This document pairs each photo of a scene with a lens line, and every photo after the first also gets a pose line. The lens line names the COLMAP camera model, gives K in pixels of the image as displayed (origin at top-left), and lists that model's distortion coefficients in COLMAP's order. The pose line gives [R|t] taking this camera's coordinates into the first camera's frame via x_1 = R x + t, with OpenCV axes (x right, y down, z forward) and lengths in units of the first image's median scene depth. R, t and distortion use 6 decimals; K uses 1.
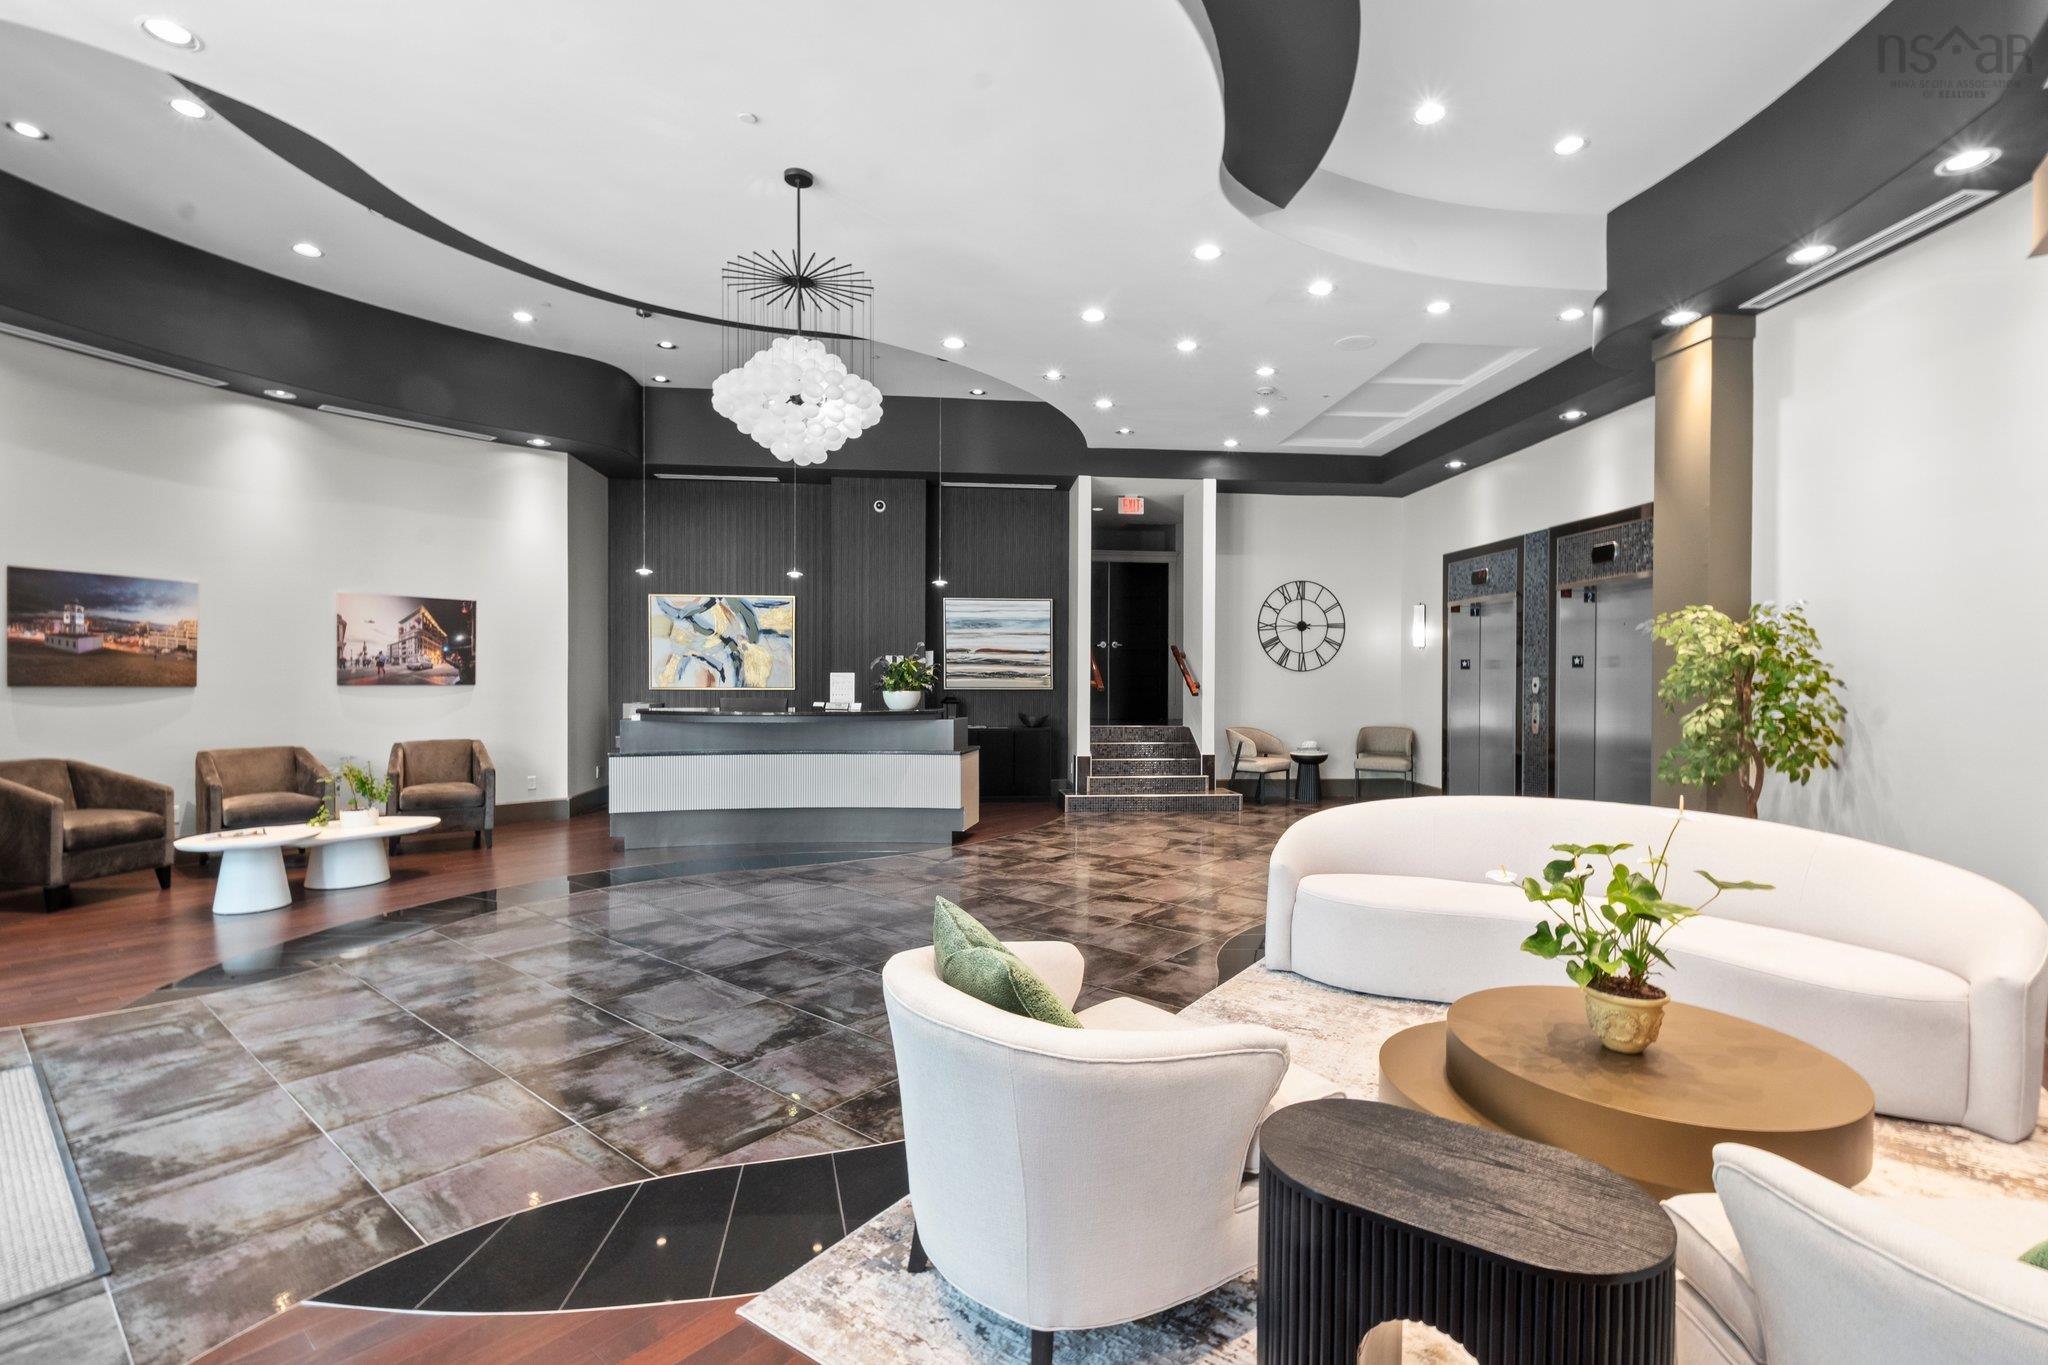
lens RADIAL K [[936.8, 0, 1097.3], [0, 936.8, 691.3], [0, 0, 1]] dist [0.003473, -0.001342]
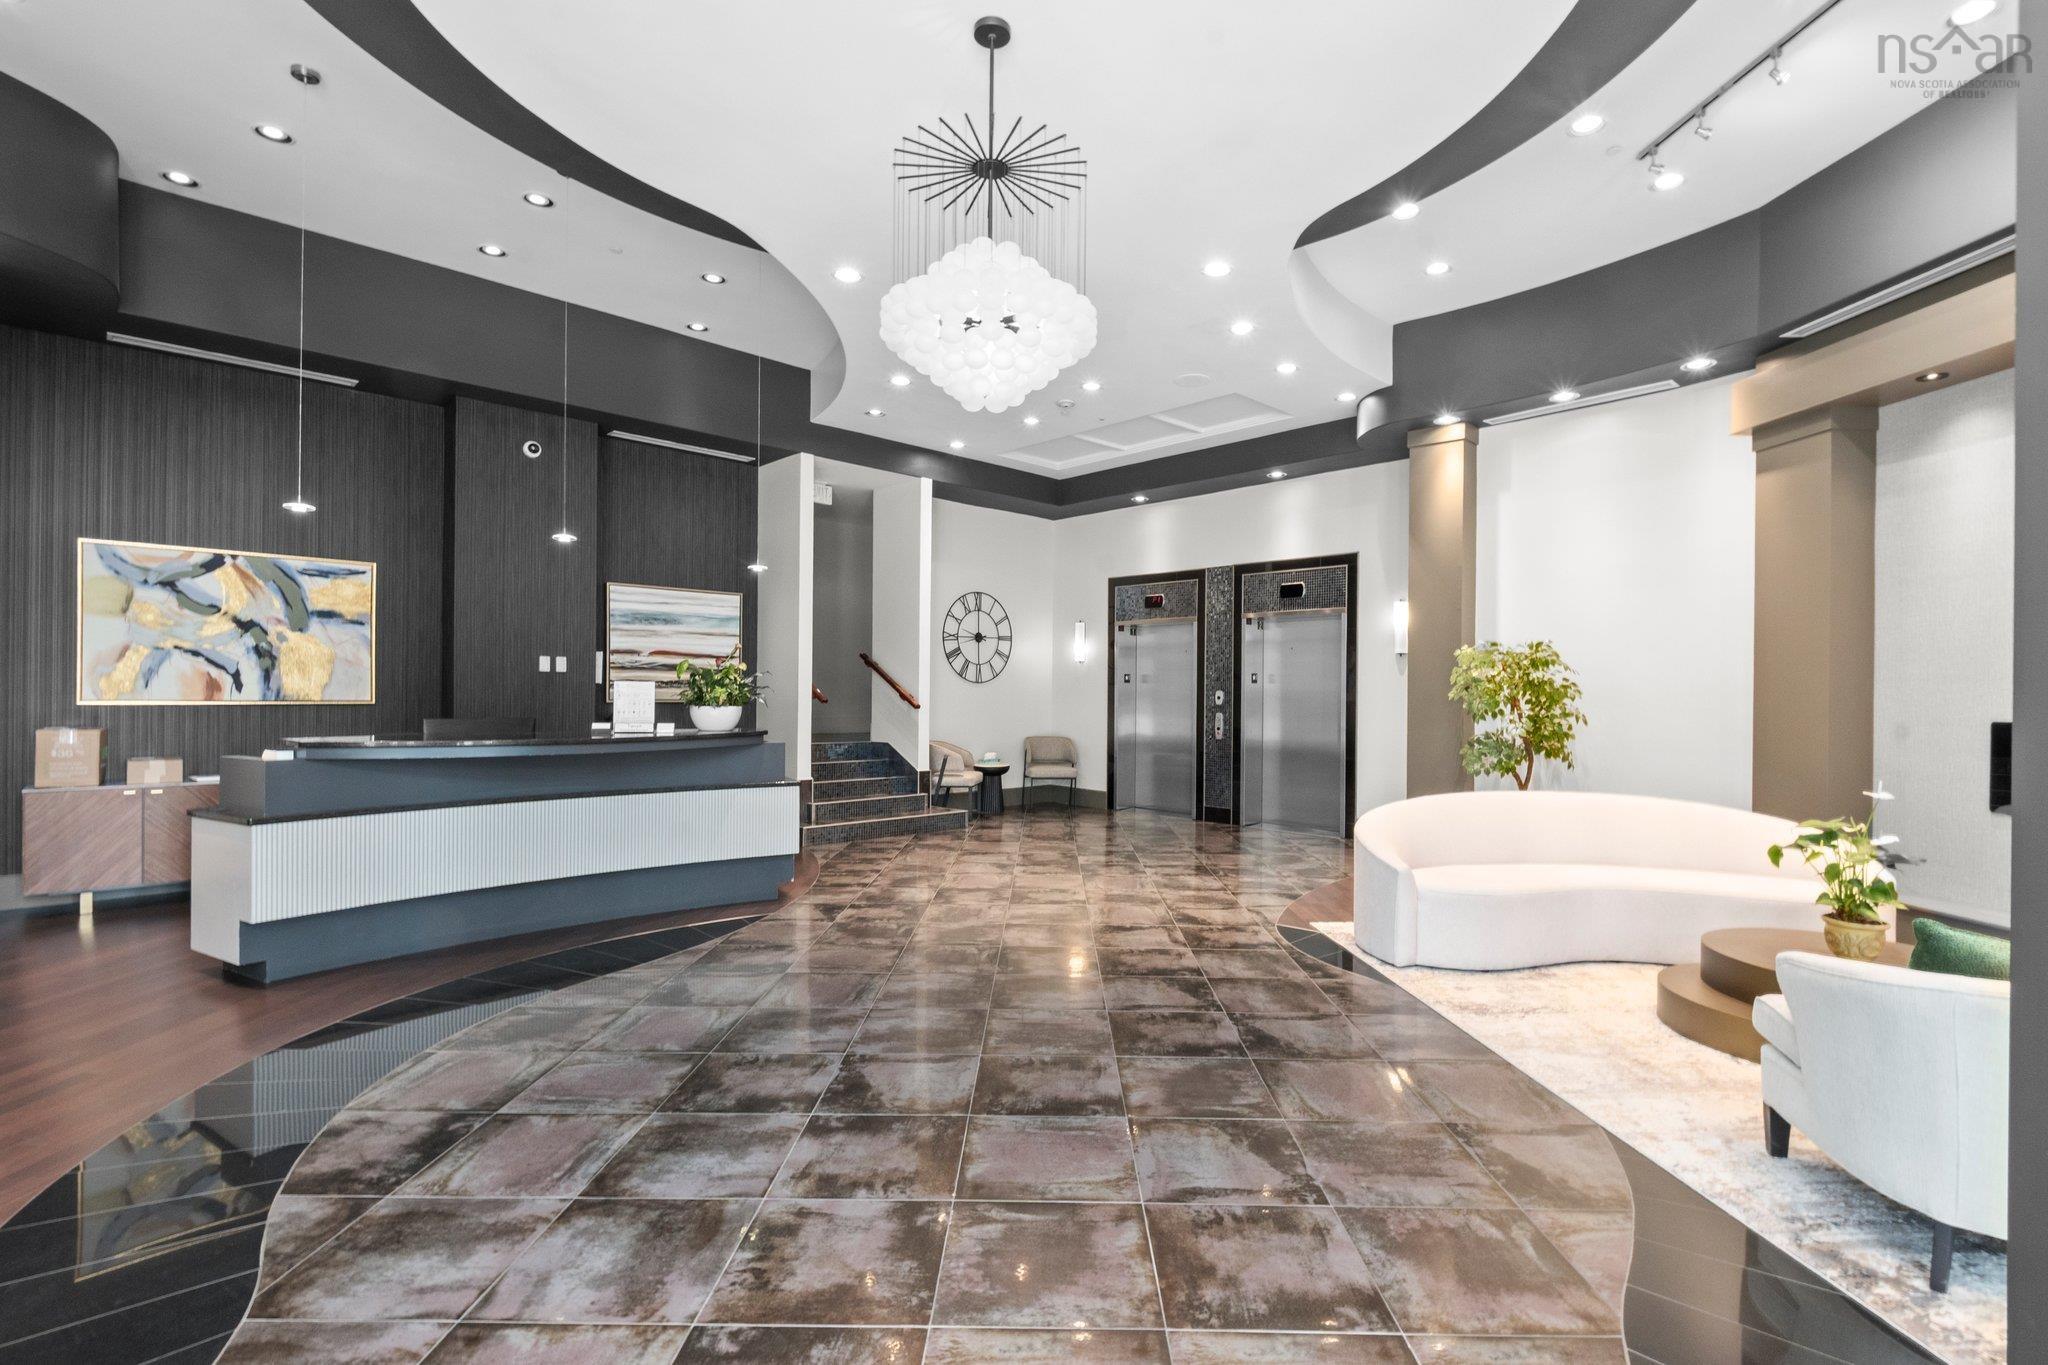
lens RADIAL K [[936.8, 0, 1032.7], [0, 936.8, 692.2], [0, 0, 1]] dist [0.003473, -0.001342]
pose [[0.786474, 0.003050, 0.617616, -0.378029], [0.001375, 0.999977, -0.006688, -0.004939], [-0.617622, 0.006109, 0.786452, 0.192819]]
